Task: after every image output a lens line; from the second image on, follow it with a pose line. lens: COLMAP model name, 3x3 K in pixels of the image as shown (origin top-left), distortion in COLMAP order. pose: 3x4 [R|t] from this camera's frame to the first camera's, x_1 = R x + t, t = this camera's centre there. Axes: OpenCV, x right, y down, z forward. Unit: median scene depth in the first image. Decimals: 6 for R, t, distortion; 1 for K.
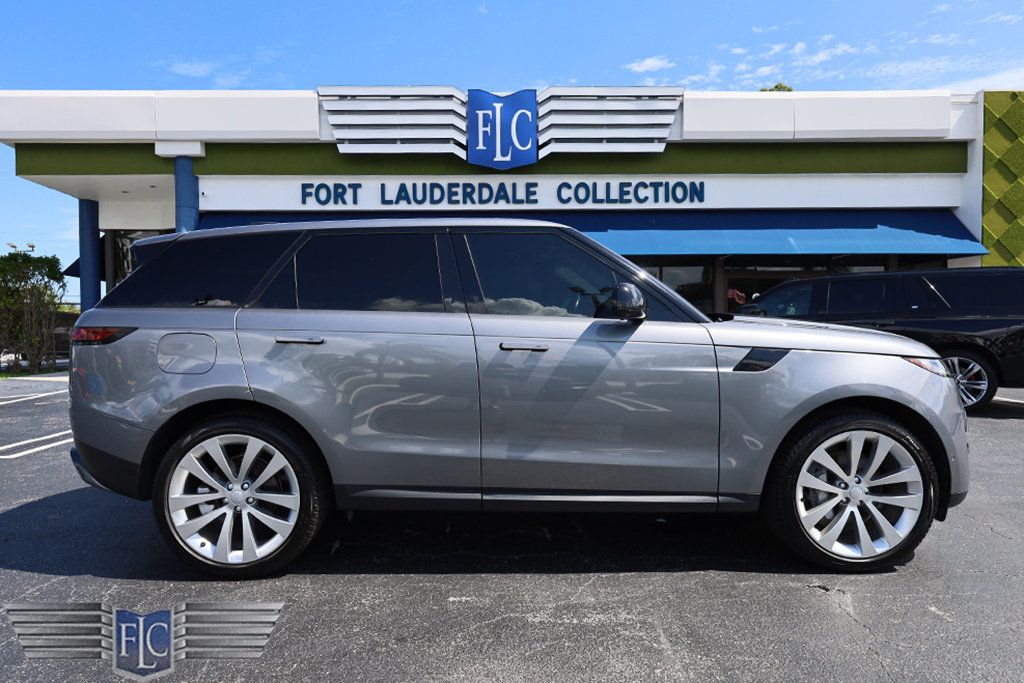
lens RADIAL K [[627.0, 0, 503.5], [0, 627.0, 347.1], [0, 0, 1]] dist [0.003125, 0.000784]
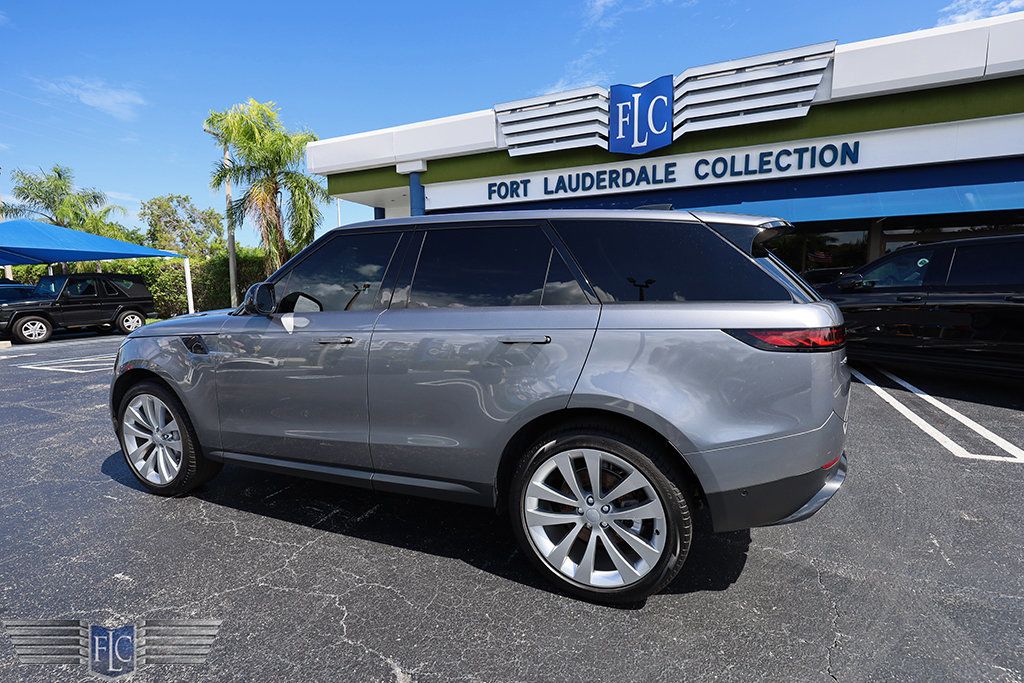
lens RADIAL K [[469.5, 0, 514.6], [0, 469.5, 345.0], [0, 0, 1]] dist [0.005711, -0.001124]
pose [[0.904142, 0.050511, -0.424236, 0.165589], [-0.011893, 0.995577, 0.093190, -0.015854], [0.427067, -0.079212, 0.900744, 0.106768]]
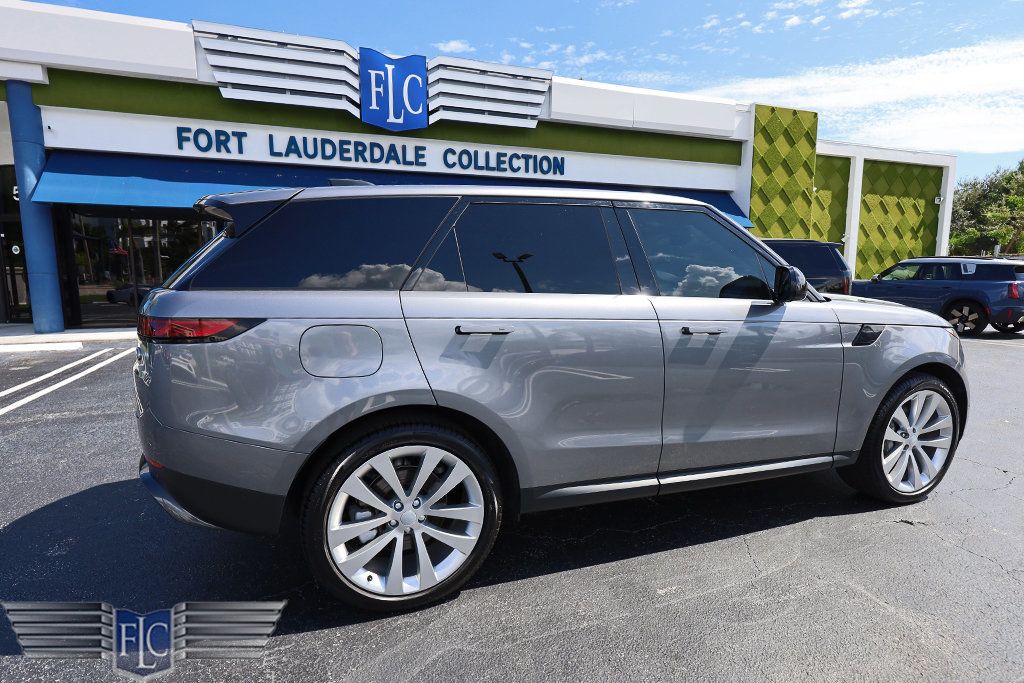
lens RADIAL K [[516.4, 0, 503.1], [0, 516.4, 345.6], [0, 0, 1]] dist [0.005574, -0.001518]
pose [[0.946434, -0.040886, 0.320299, -0.120395], [0.005862, 0.993963, 0.109559, -0.015762], [-0.322845, -0.101813, 0.940960, 0.075268]]
